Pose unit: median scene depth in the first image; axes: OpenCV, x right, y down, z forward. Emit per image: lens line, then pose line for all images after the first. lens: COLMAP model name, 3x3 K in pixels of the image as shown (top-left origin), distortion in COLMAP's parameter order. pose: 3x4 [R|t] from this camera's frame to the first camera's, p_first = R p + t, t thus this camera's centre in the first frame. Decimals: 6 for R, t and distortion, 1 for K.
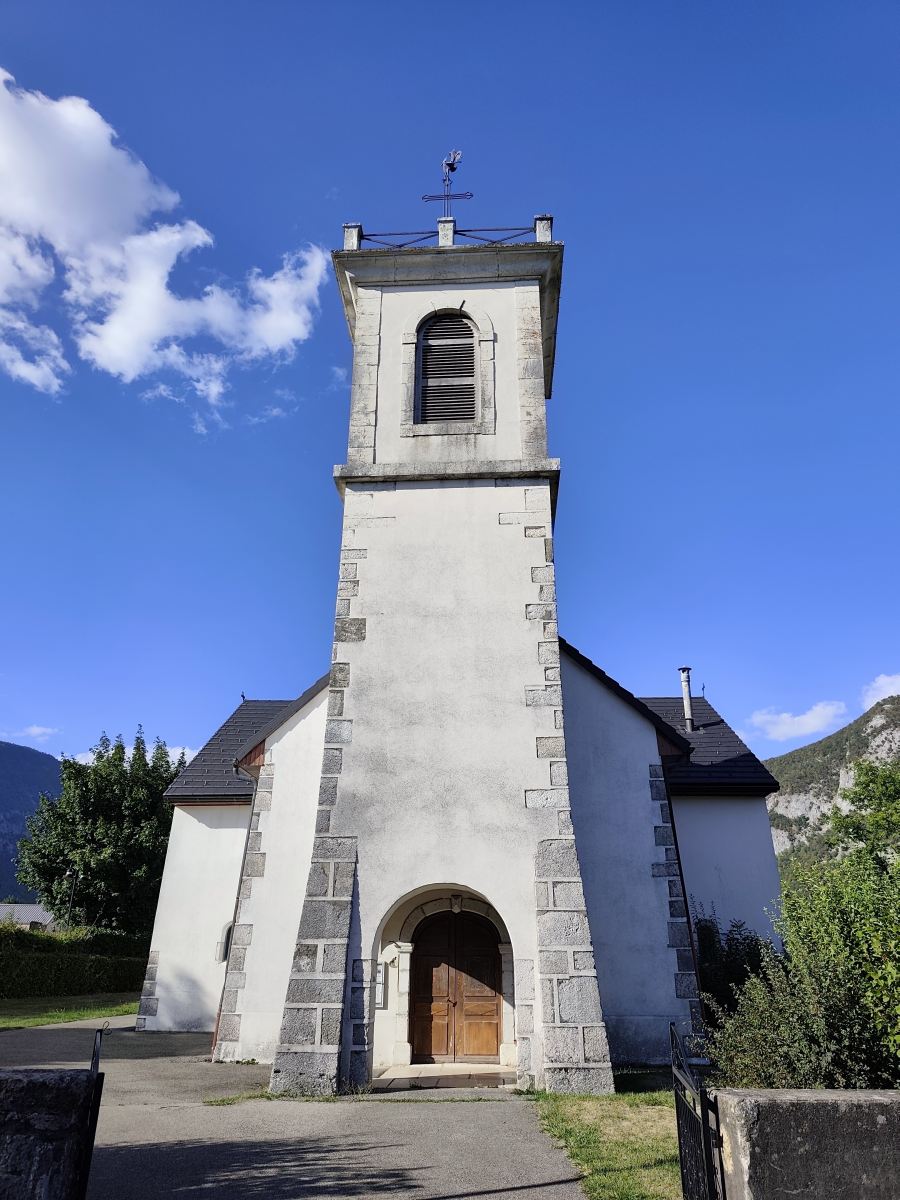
lens RADIAL K [[816.5, 0, 456.5], [0, 816.5, 606.1], [0, 0, 1]] dist [0.040698, -0.050851]
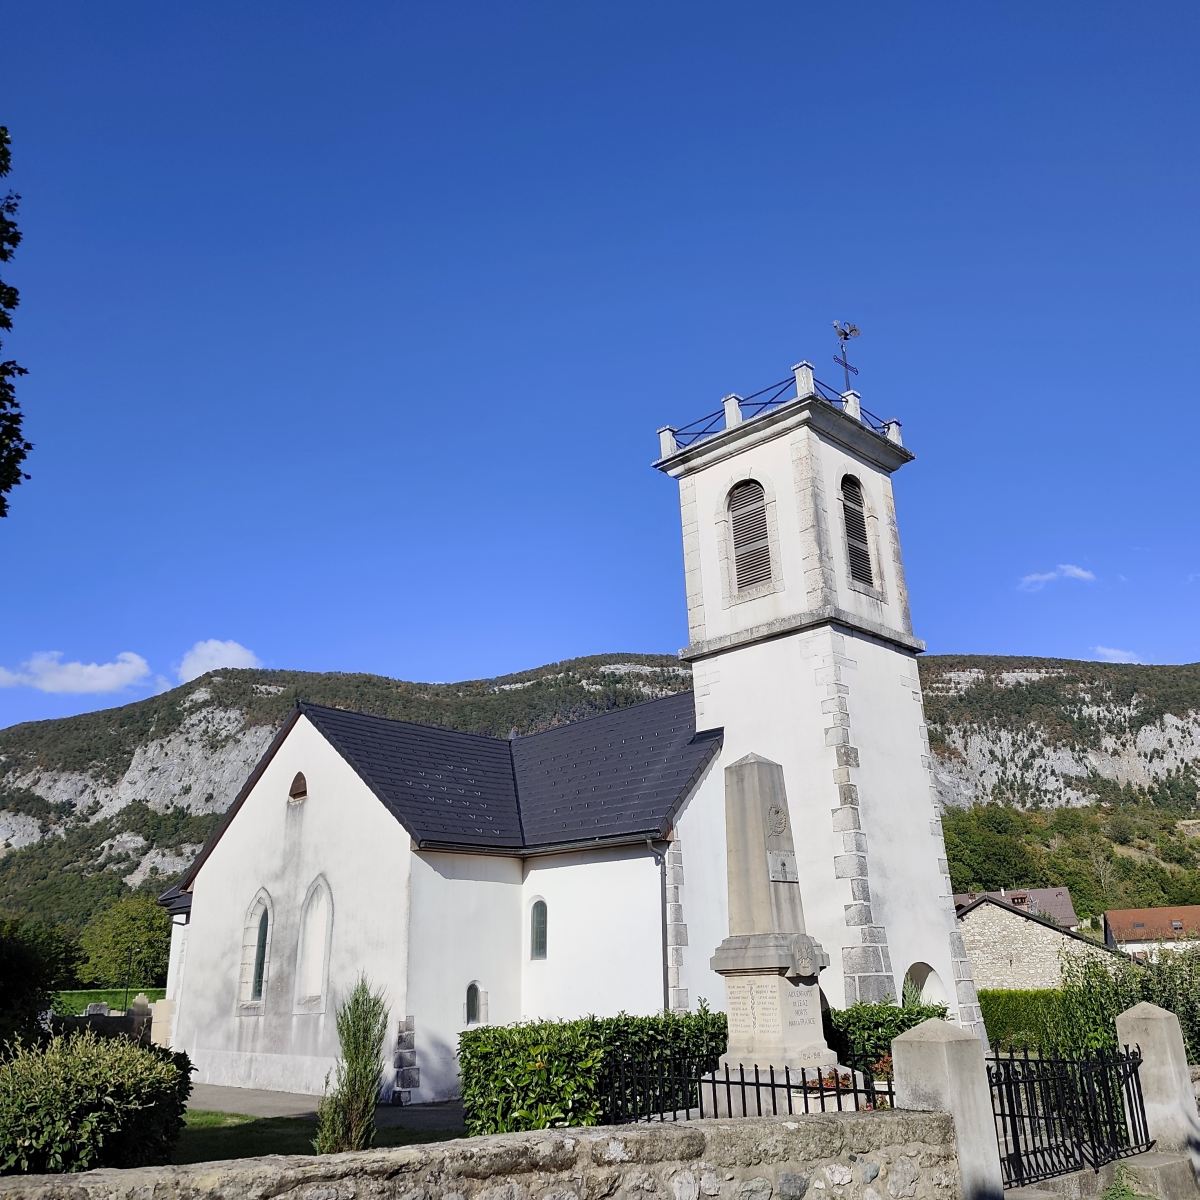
lens RADIAL K [[1088.1, 0, 600.0], [0, 1088.1, 600.0], [0, 0, 1]] dist [0.036124, -0.008657]
pose [[0.656146, 0.231034, 0.718398, -1.437431], [-0.278549, 0.958904, -0.053968, -0.002353], [-0.701343, -0.164698, 0.693536, 0.141850]]
